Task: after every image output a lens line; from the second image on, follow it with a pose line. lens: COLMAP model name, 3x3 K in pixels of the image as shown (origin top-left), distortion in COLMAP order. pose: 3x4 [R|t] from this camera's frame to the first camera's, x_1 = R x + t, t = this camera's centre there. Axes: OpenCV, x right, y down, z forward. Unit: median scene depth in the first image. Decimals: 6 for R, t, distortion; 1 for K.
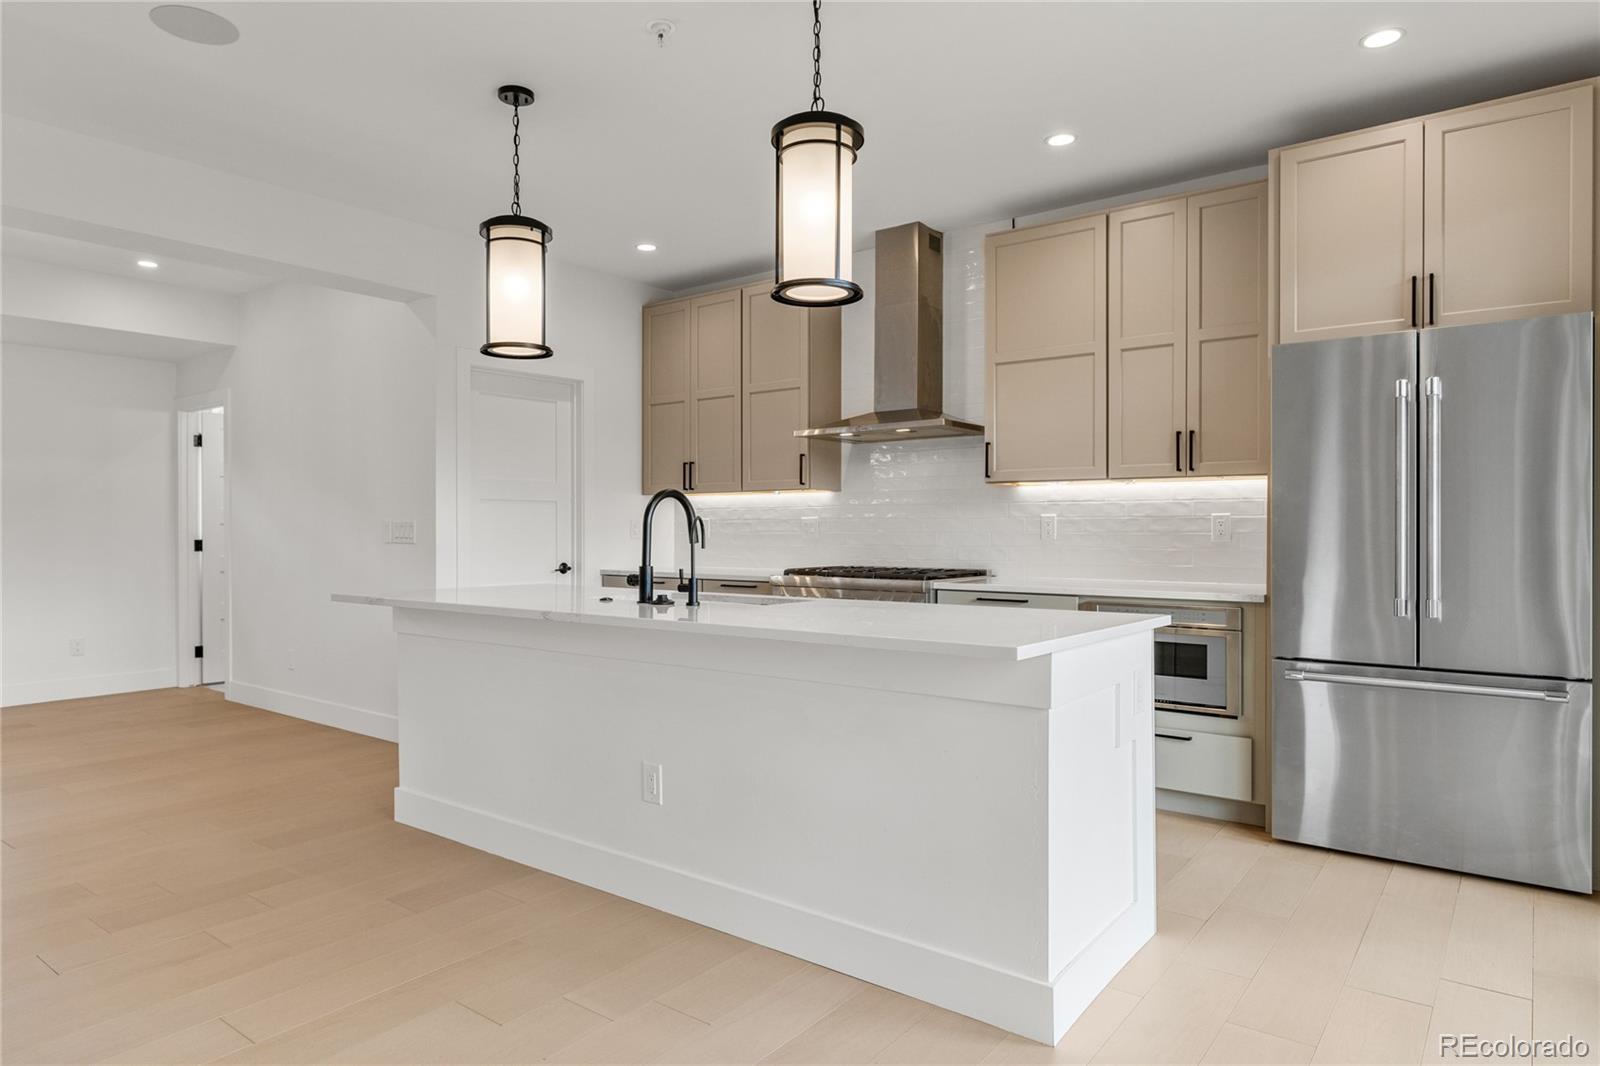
lens RADIAL K [[962.4, 0, 796.0], [0, 962.4, 533.0], [0, 0, 1]] dist [-0.001795, -0.001814]
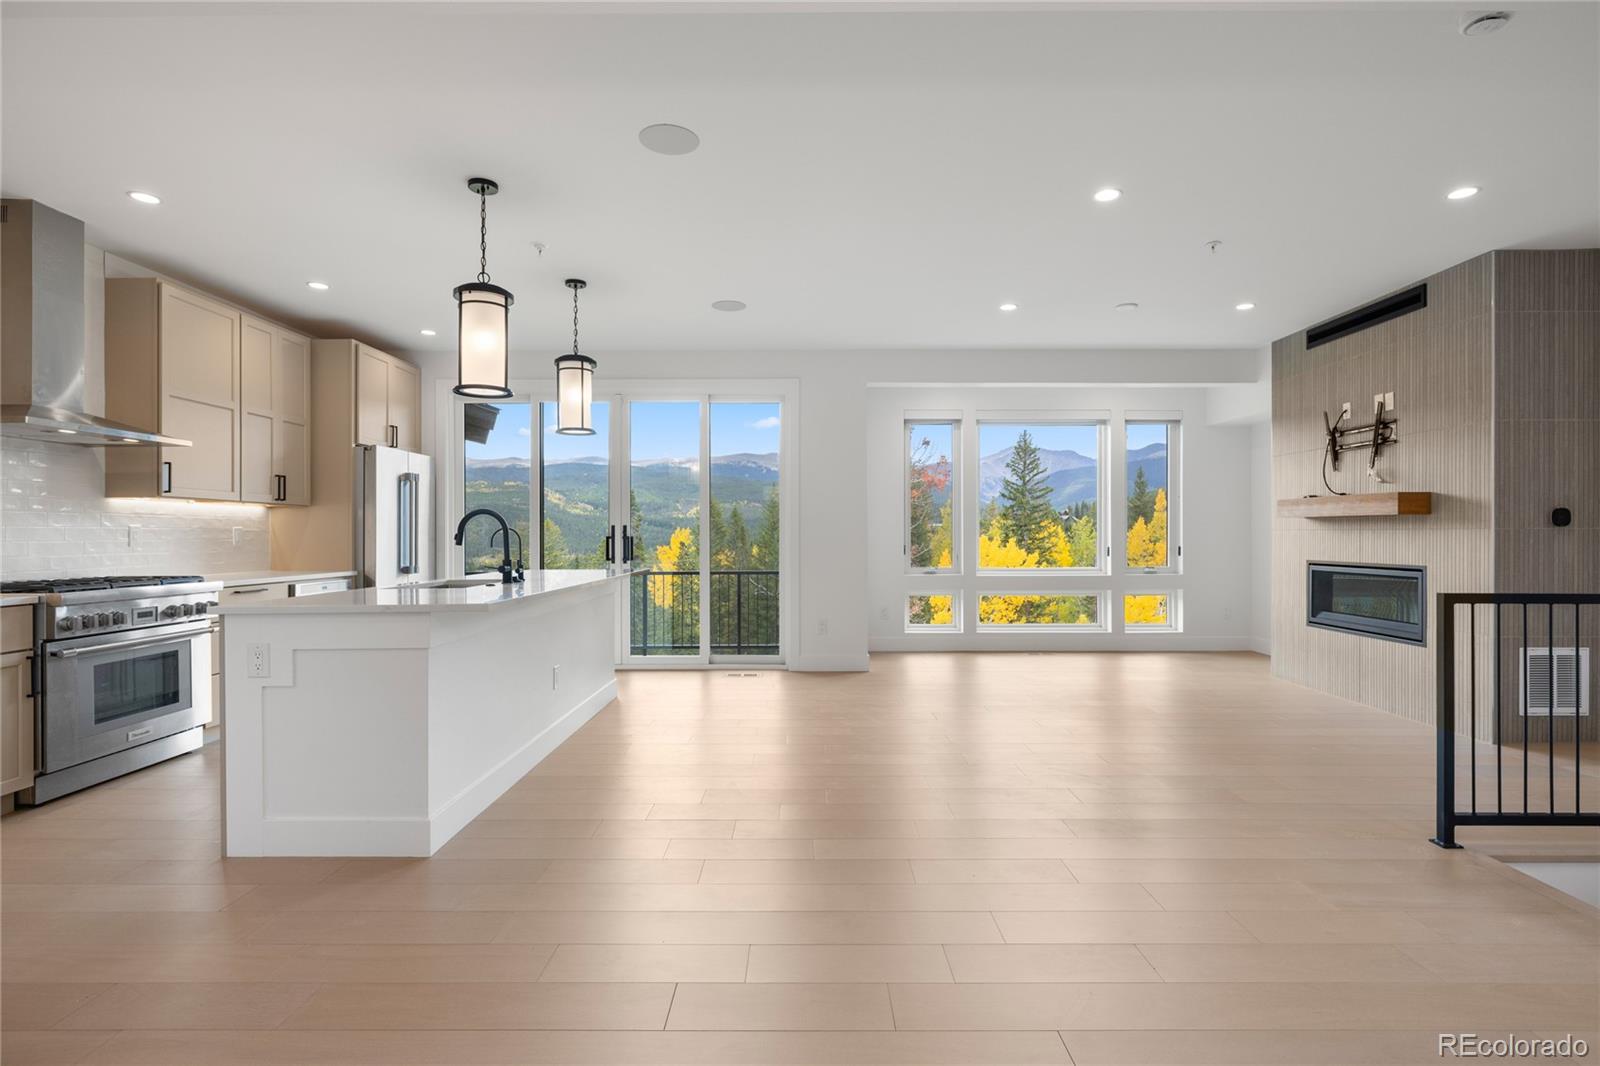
lens RADIAL K [[775.7, 0, 801.1], [0, 775.7, 537.1], [0, 0, 1]] dist [-0.006894, 0.002123]
pose [[-0.607241, -0.000448, 0.794517, -0.957780], [0.006600, 0.999962, 0.005608, -0.004203], [-0.794490, 0.008649, -0.607216, 0.919002]]
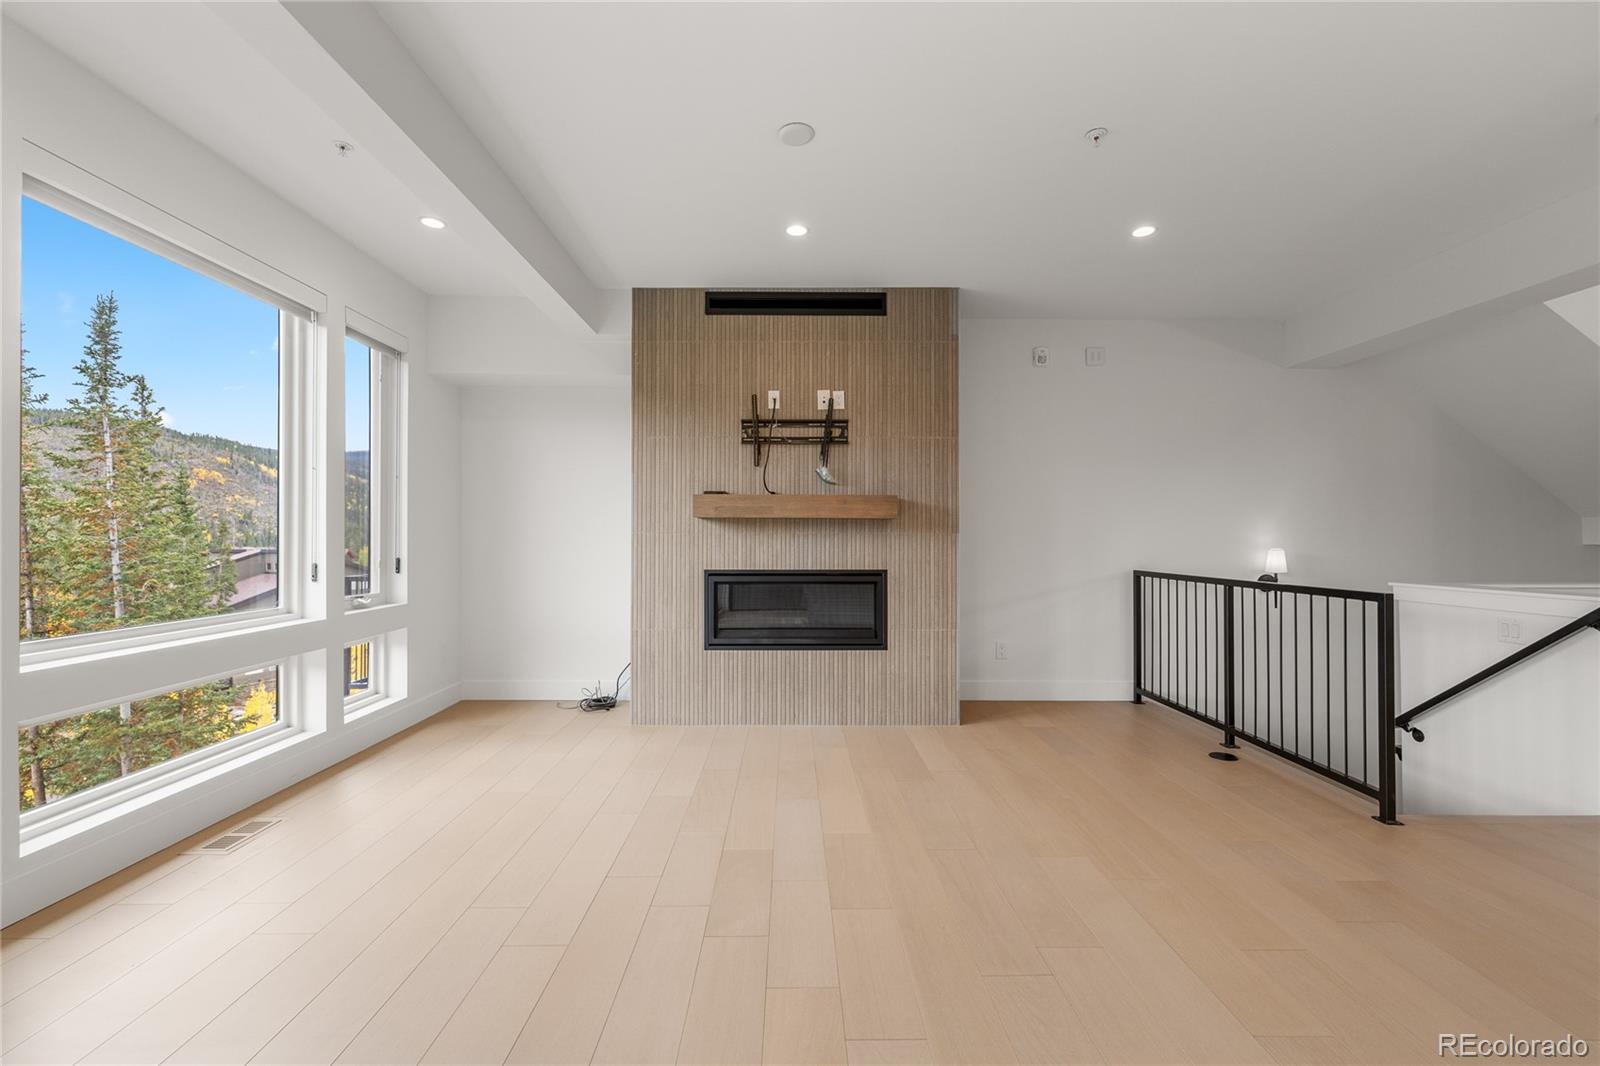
lens RADIAL K [[671.4, 0, 795.4], [0, 671.4, 532.5], [0, 0, 1]] dist [0.000453, 0.000637]
pose [[-0.790346, -0.002913, -0.612654, -0.034372], [-0.001709, 0.999995, -0.002549, -0.002753], [0.612658, -0.000968, -0.790347, 0.303580]]
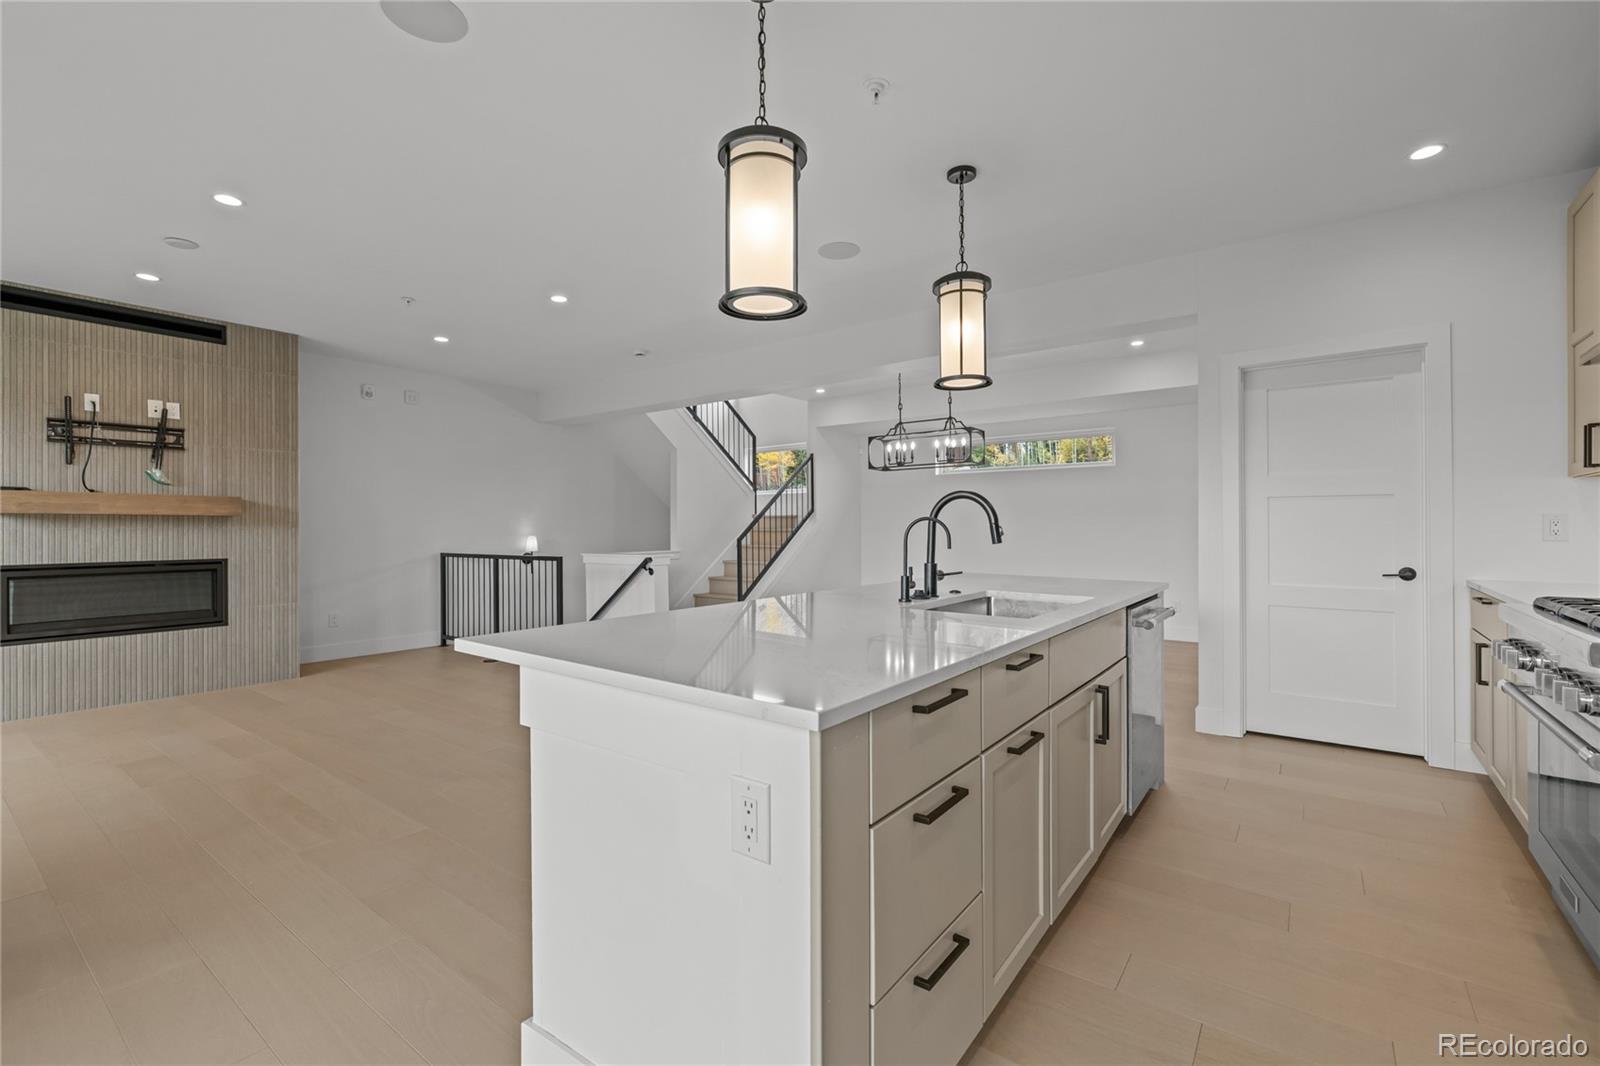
lens RADIAL K [[689.6, 0, 801.0], [0, 689.6, 525.6], [0, 0, 1]] dist [0.002252, -0.000459]
pose [[0.012606, -0.000222, -0.999921, 0.417358], [0.000587, 1.000000, -0.000215, -0.006959], [0.999920, -0.000584, 0.012606, 0.562086]]
